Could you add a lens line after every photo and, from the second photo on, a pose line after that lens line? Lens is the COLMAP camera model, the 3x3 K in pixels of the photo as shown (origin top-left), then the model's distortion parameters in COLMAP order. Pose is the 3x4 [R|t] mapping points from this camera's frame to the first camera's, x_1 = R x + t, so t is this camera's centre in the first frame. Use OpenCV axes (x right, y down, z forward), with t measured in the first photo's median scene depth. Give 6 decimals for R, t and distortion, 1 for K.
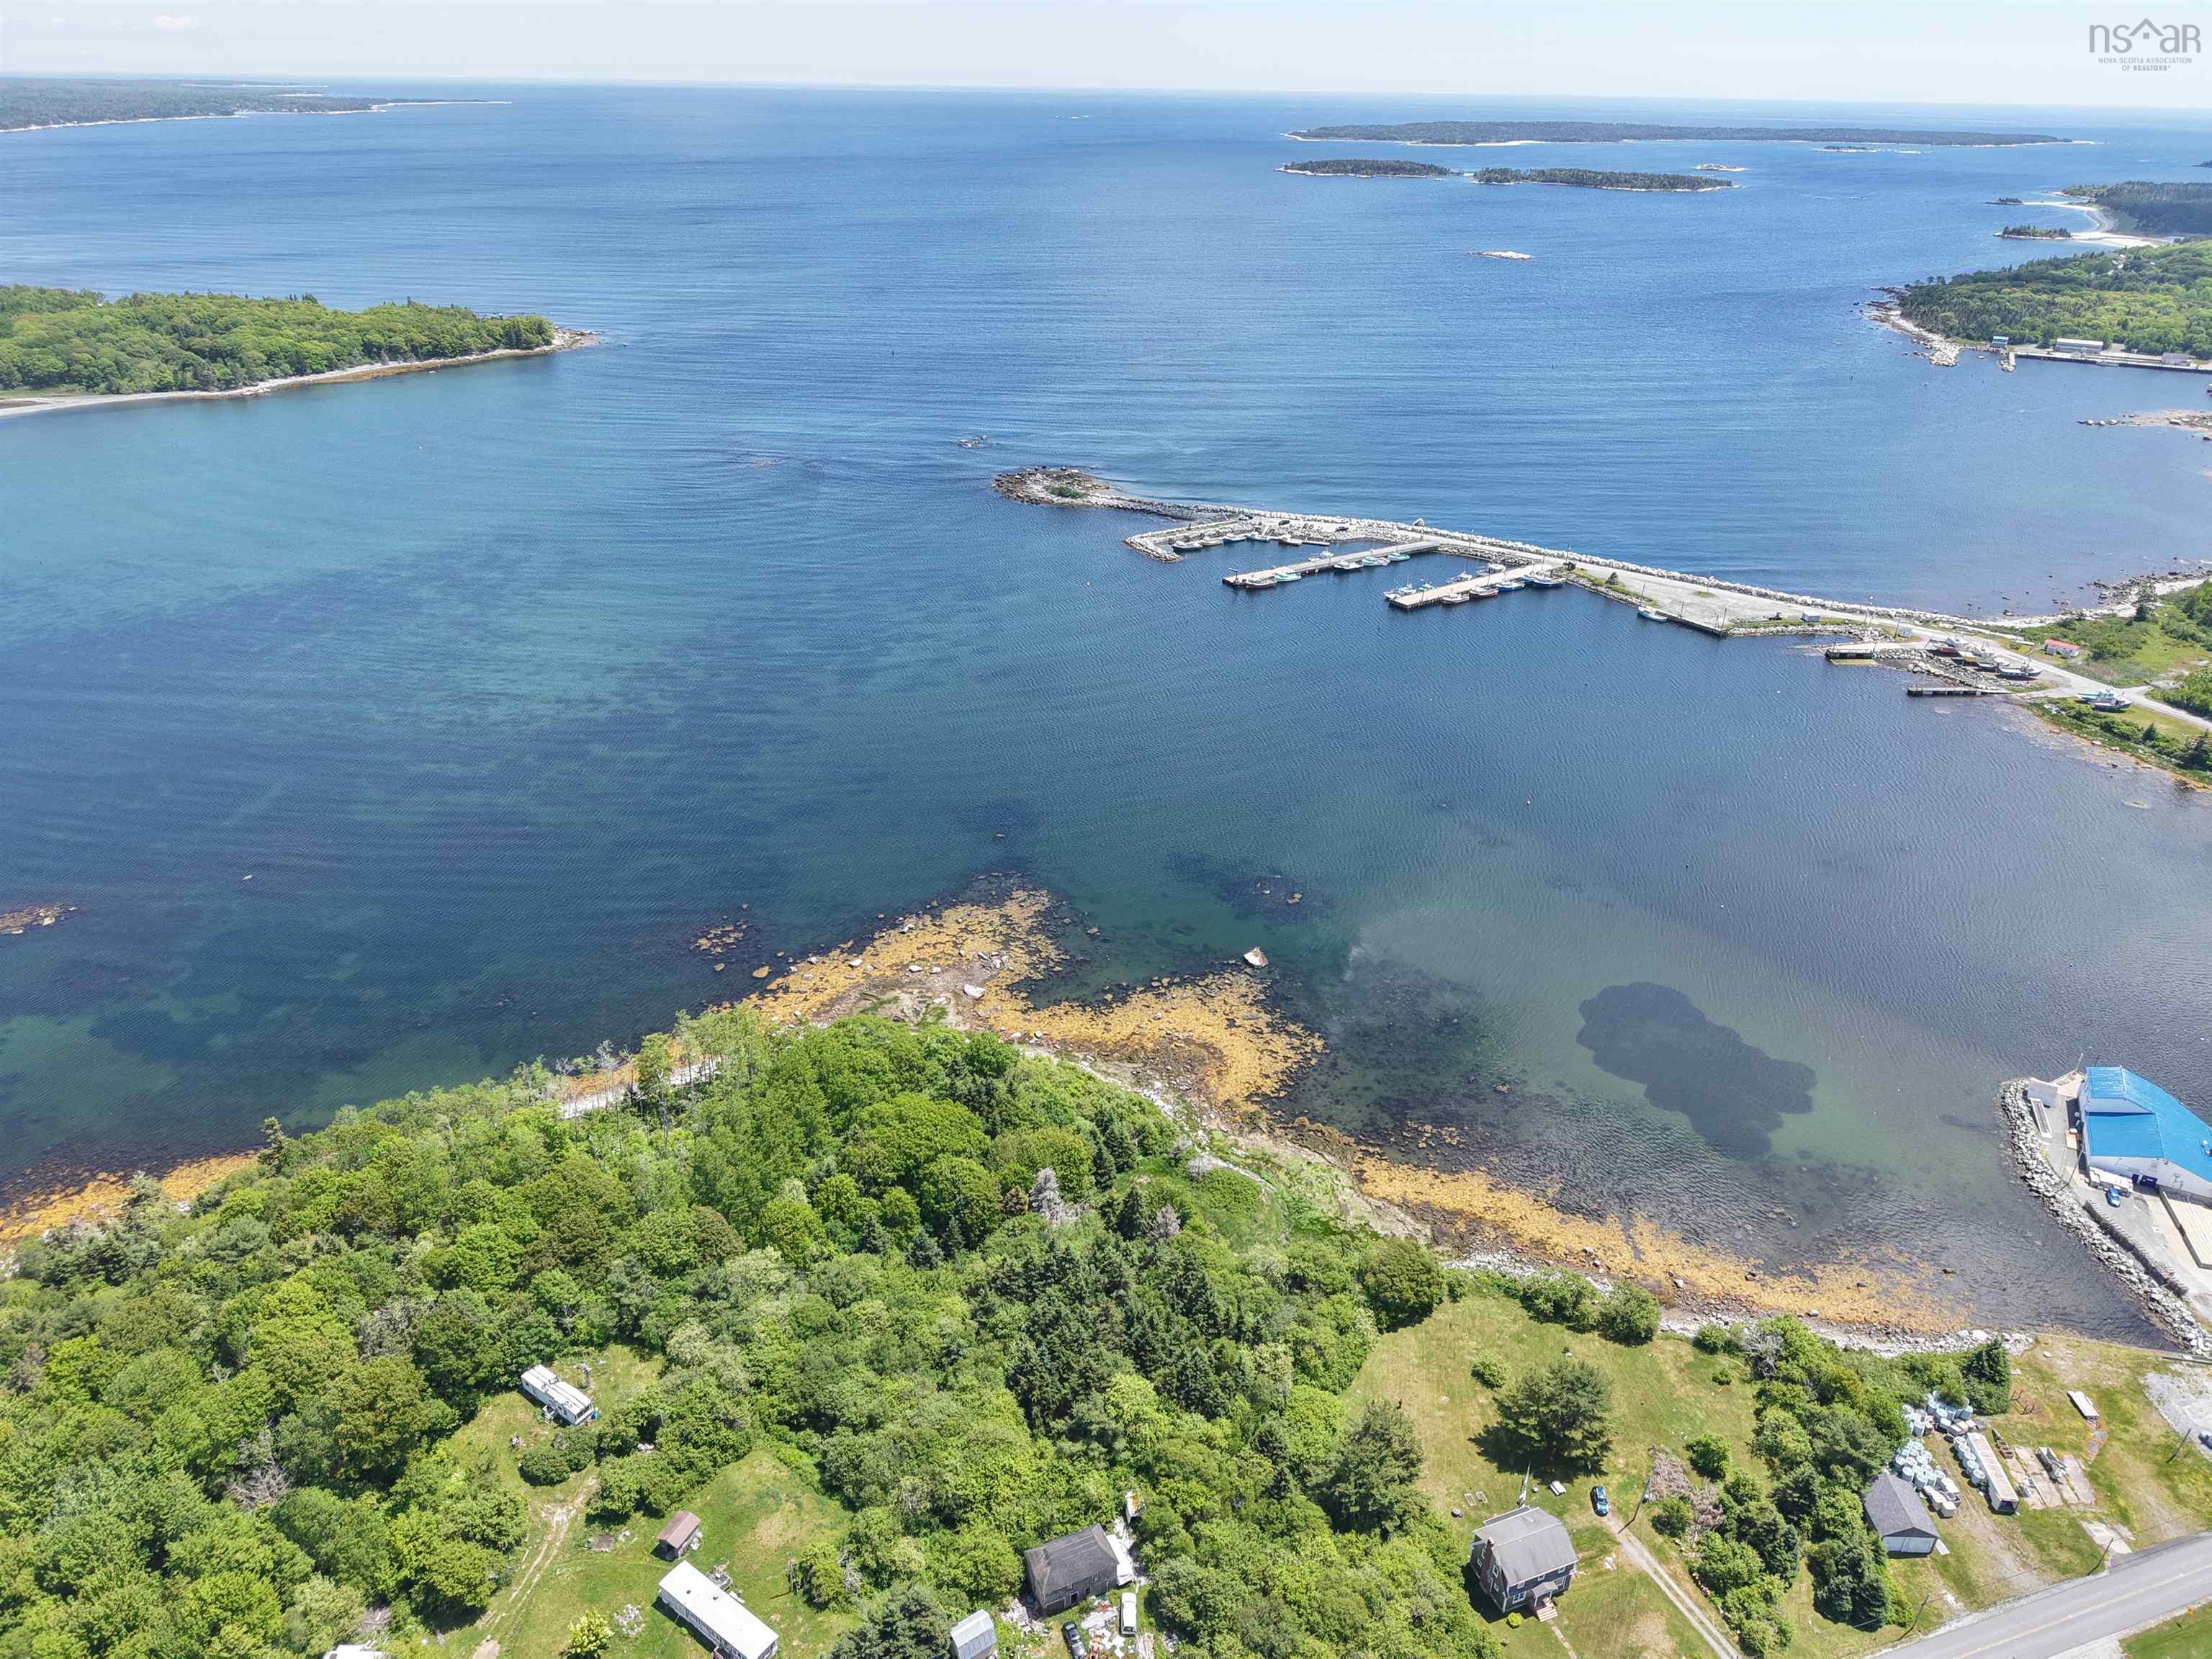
lens RADIAL K [[1475.2, 0, 1099.1], [0, 1475.2, 816.5], [0, 0, 1]] dist [0.031487, -0.030783]
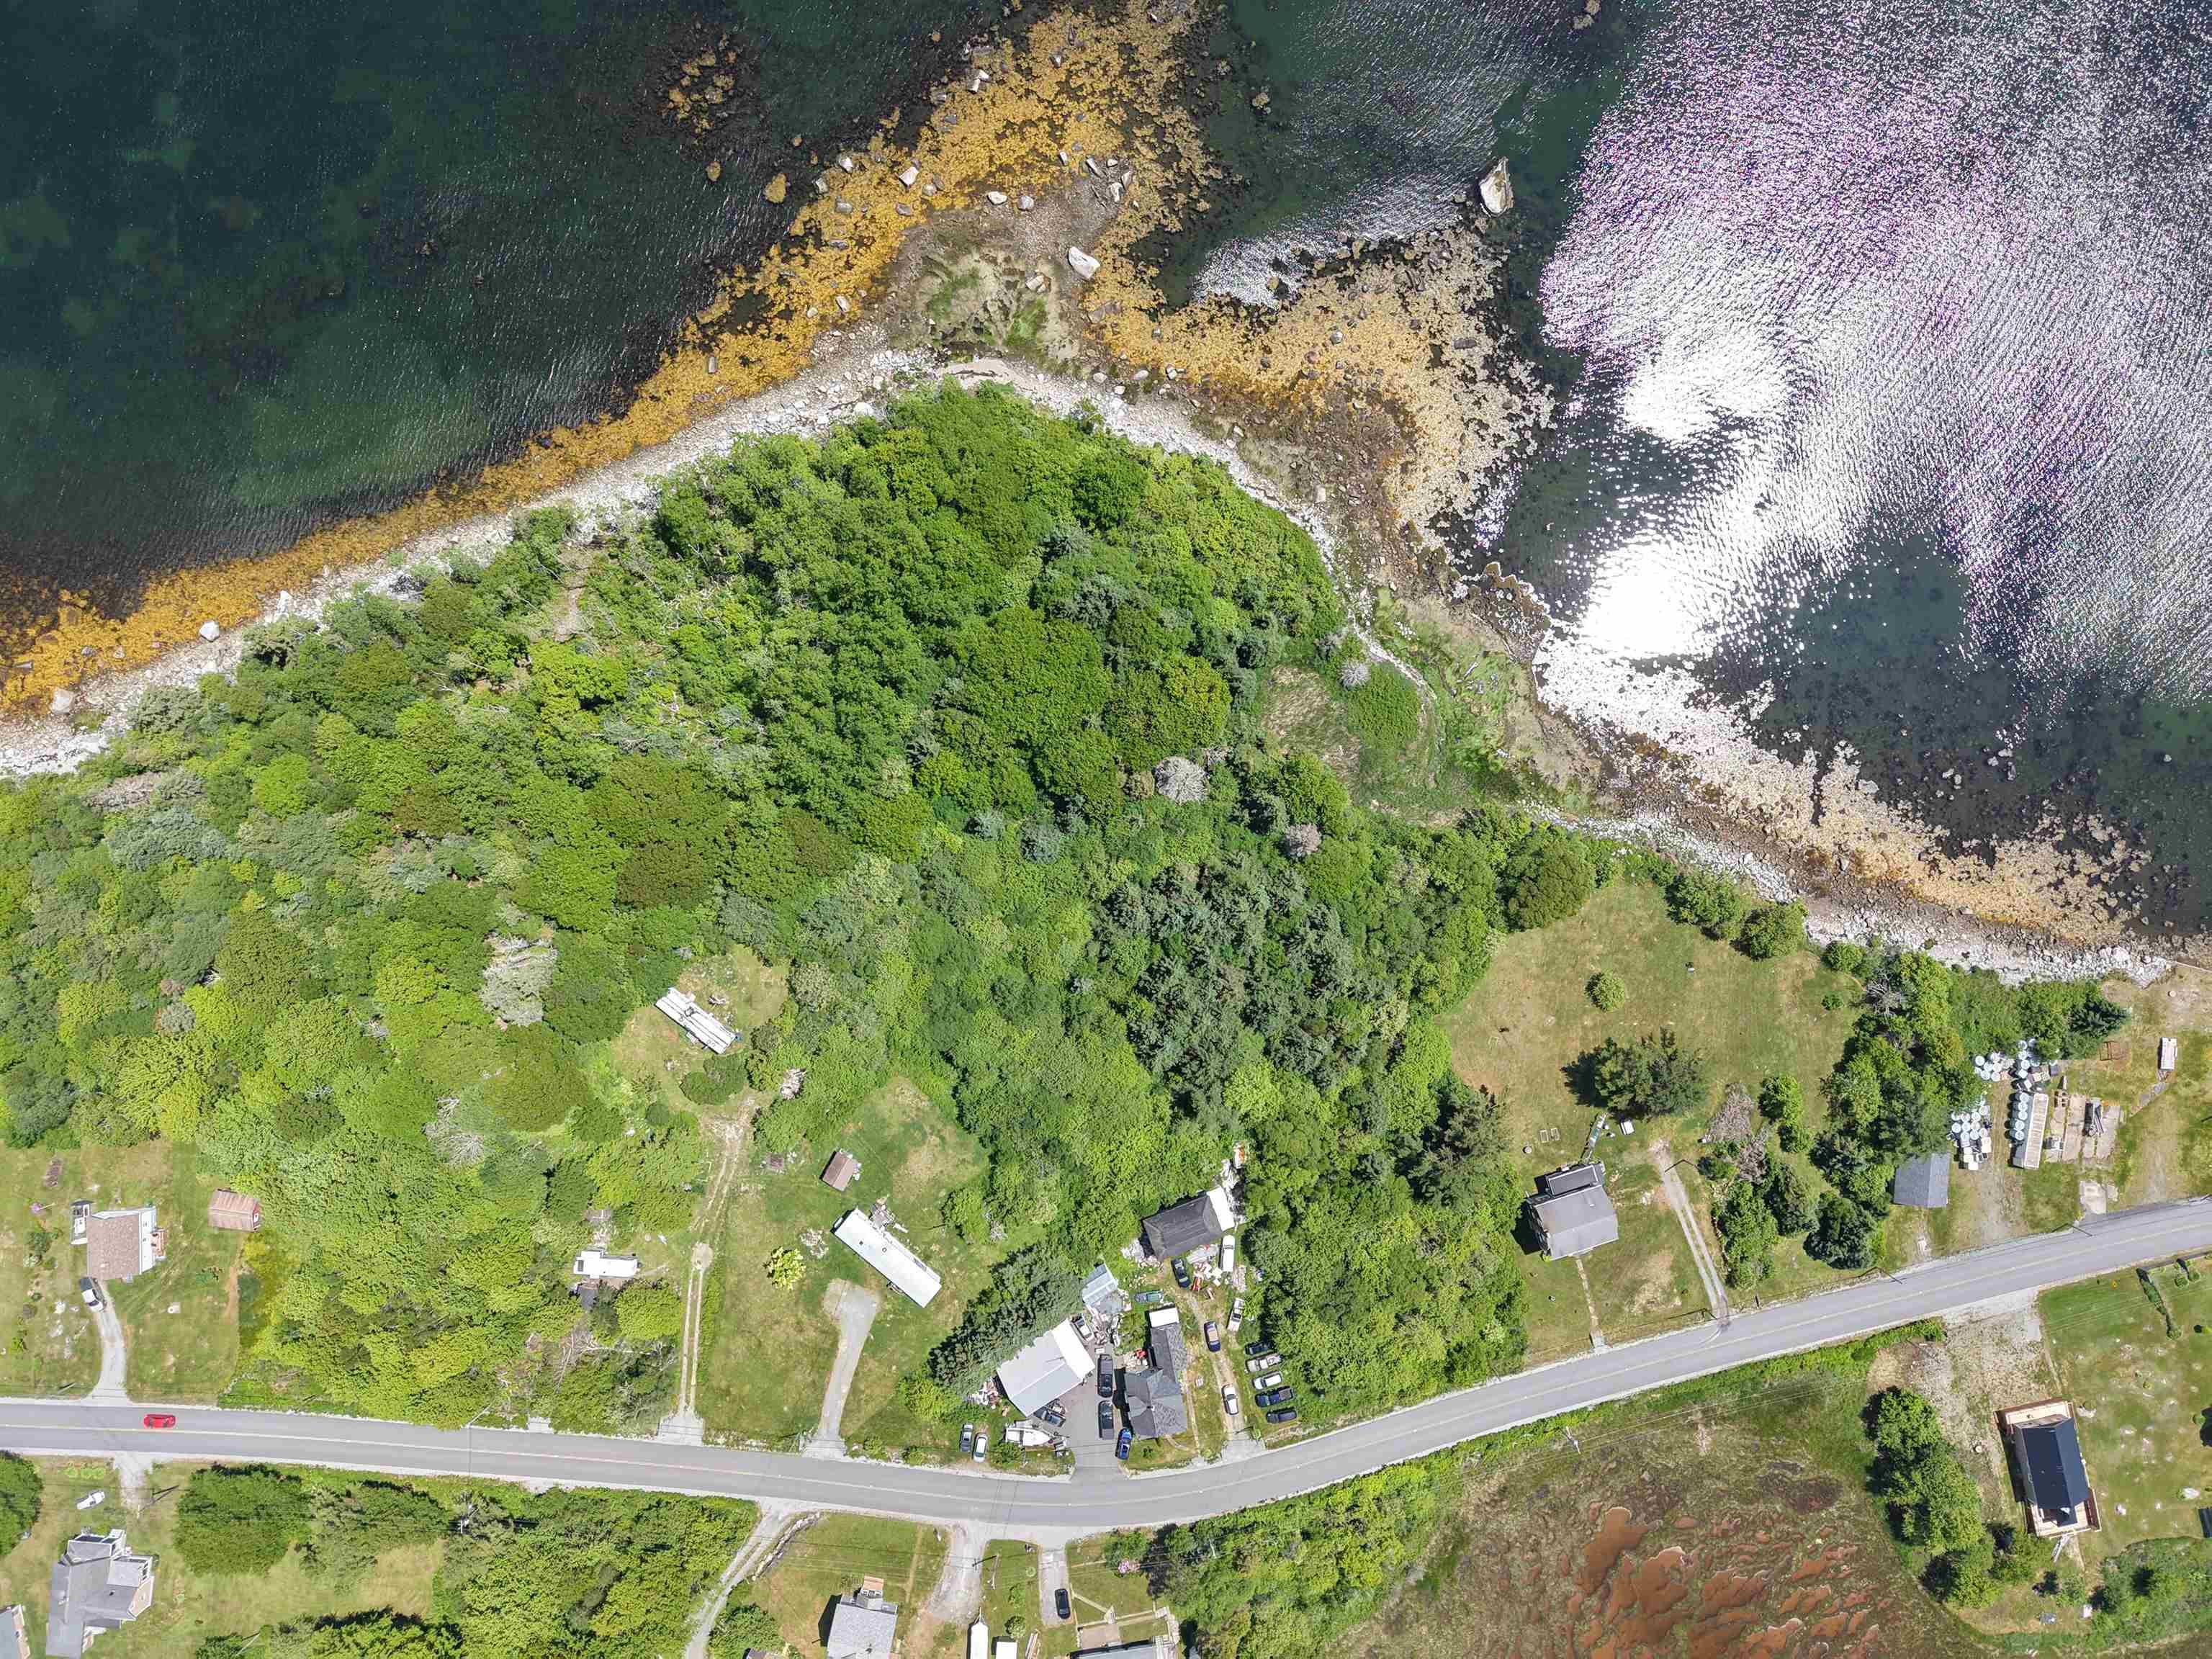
lens RADIAL K [[1475.2, 0, 1114.3], [0, 1475.2, 823.1], [0, 0, 1]] dist [0.031487, -0.030783]
pose [[0.998029, 0.062336, 0.007276, -0.067704], [-0.034574, 0.449346, 0.892689, -0.455344], [0.052377, -0.891181, 0.450615, 0.509377]]
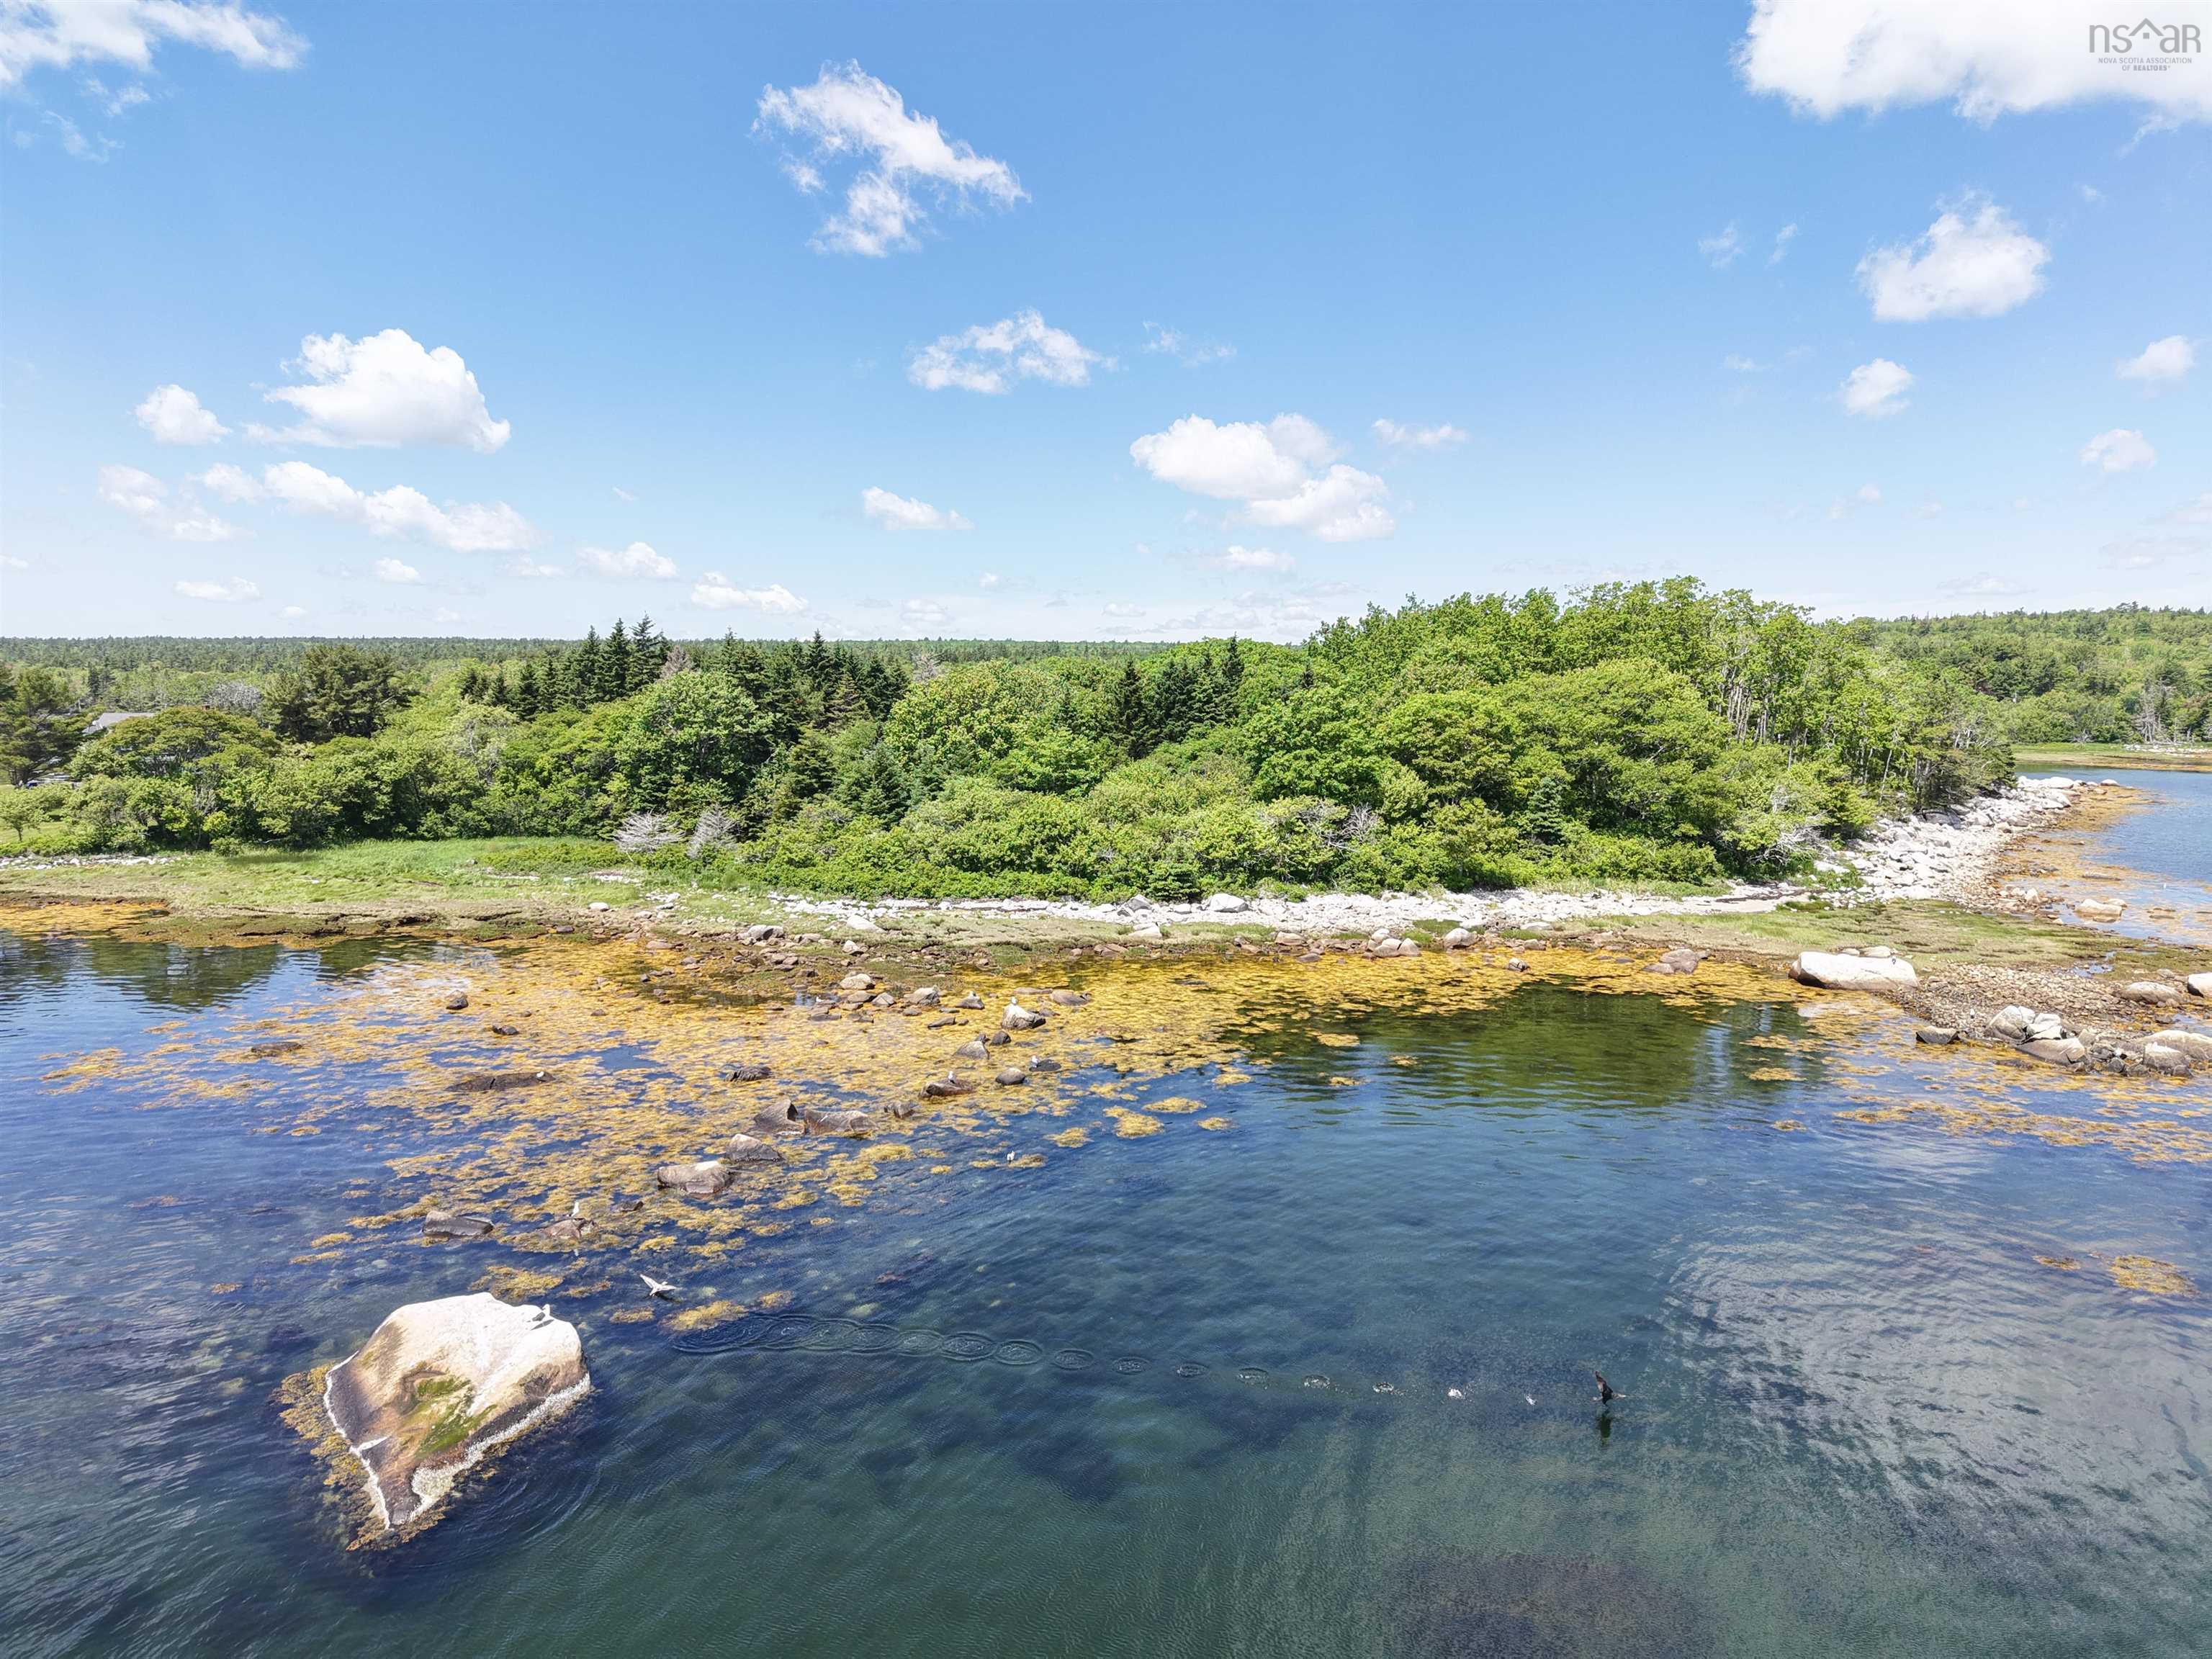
lens RADIAL K [[1475.2, 0, 1118.6], [0, 1475.2, 842.6], [0, 0, 1]] dist [0.031487, -0.030783]
pose [[-0.887368, 0.028806, -0.460161, 0.132758], [-0.220134, 0.850471, 0.477744, 0.022309], [0.405115, 0.525232, -0.748340, 1.283783]]
